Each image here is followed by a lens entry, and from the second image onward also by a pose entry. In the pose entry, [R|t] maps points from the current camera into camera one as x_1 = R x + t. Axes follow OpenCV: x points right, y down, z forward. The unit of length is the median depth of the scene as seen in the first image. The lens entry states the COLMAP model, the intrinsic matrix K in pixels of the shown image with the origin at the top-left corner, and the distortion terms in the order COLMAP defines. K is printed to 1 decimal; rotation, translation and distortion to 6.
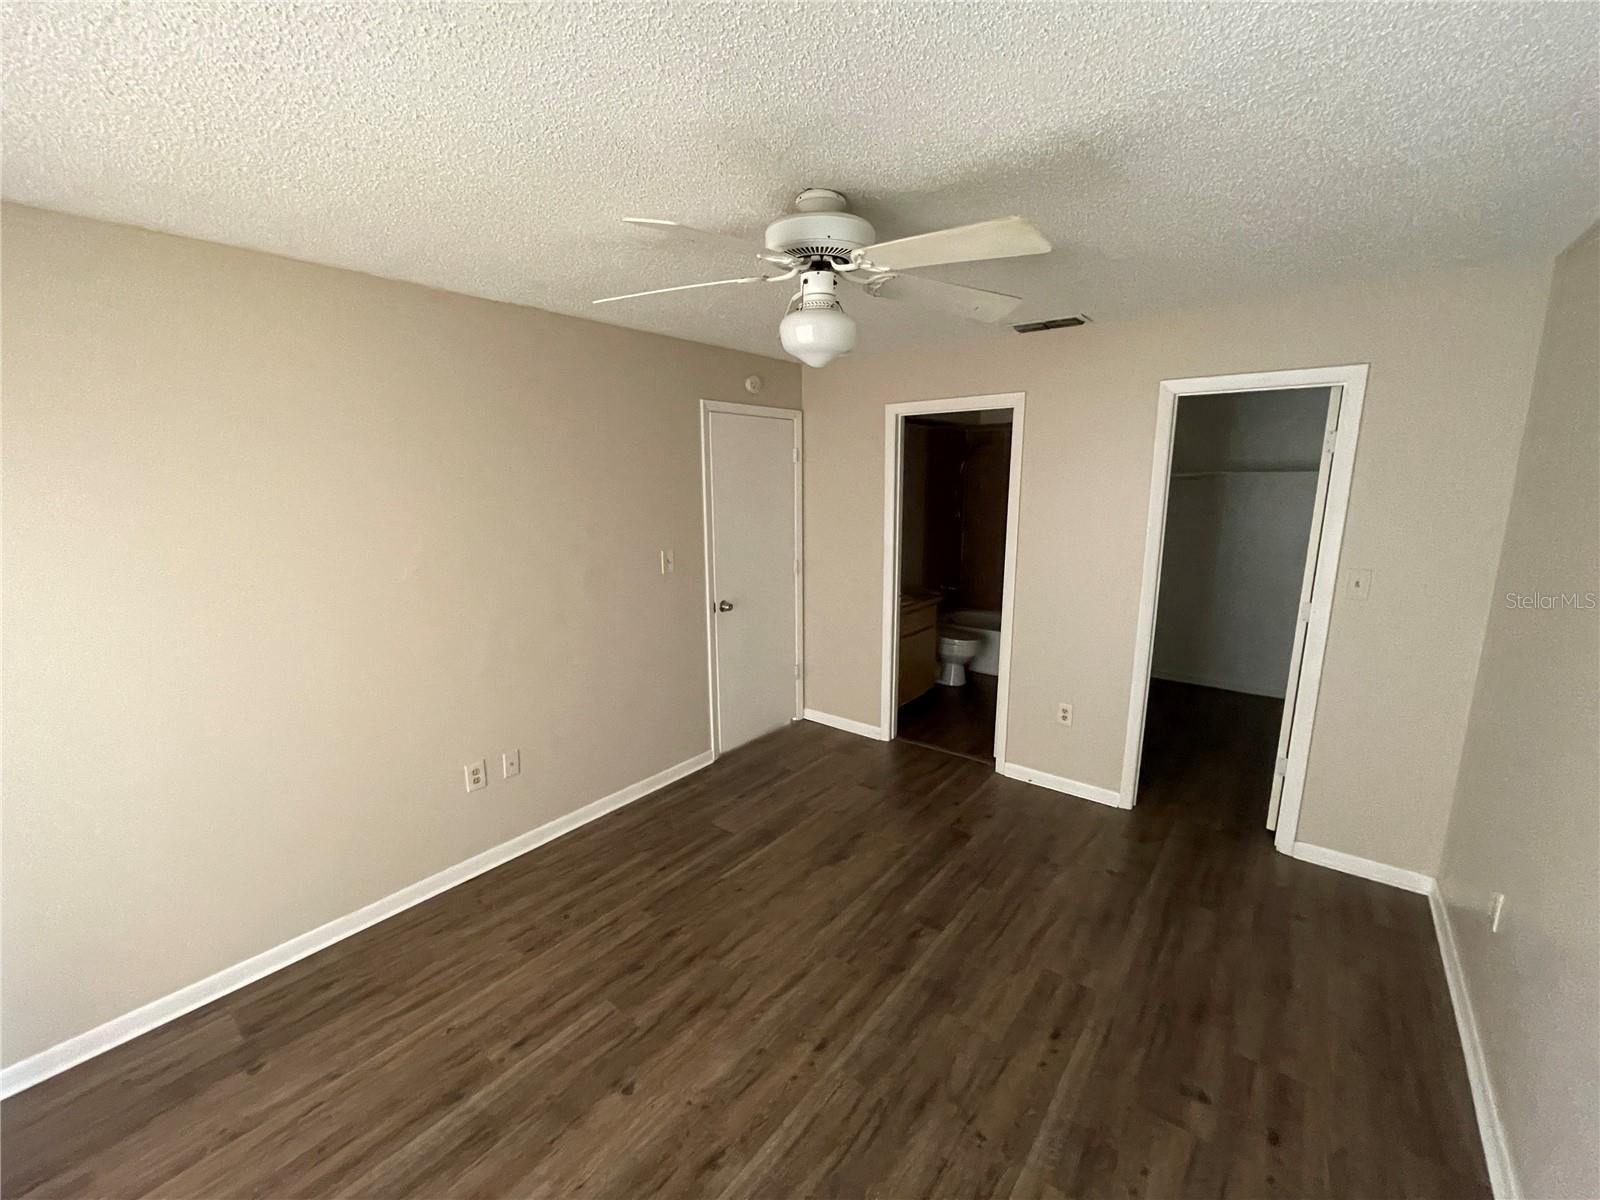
lens RADIAL K [[654.7, 0, 800.0], [0, 654.7, 600.0], [0, 0, 1]] dist [-0.011600, -0.000205]
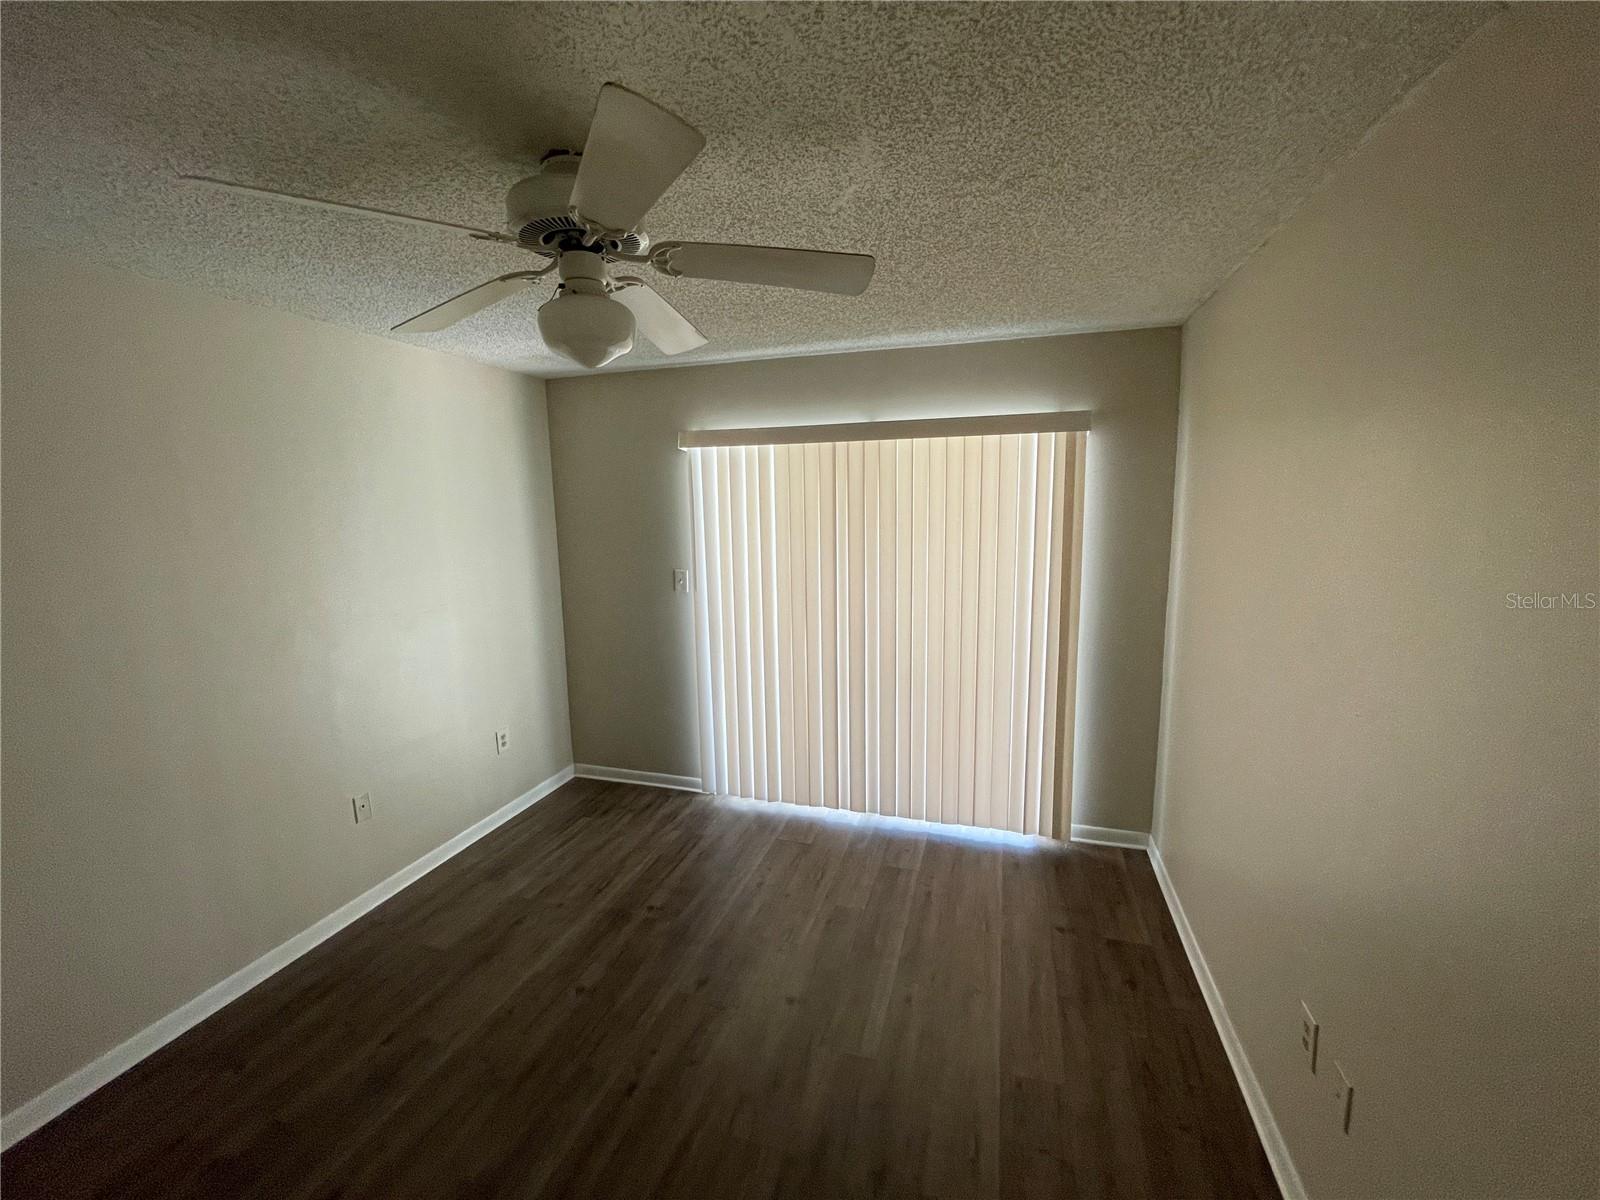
lens RADIAL K [[654.7, 0, 800.0], [0, 654.7, 600.0], [0, 0, 1]] dist [-0.011600, -0.000205]
pose [[-0.930691, 0.076714, -0.357673, 0.088129], [-0.048476, 0.943276, 0.328451, -0.322756], [0.362581, 0.323025, -0.874179, 1.698906]]
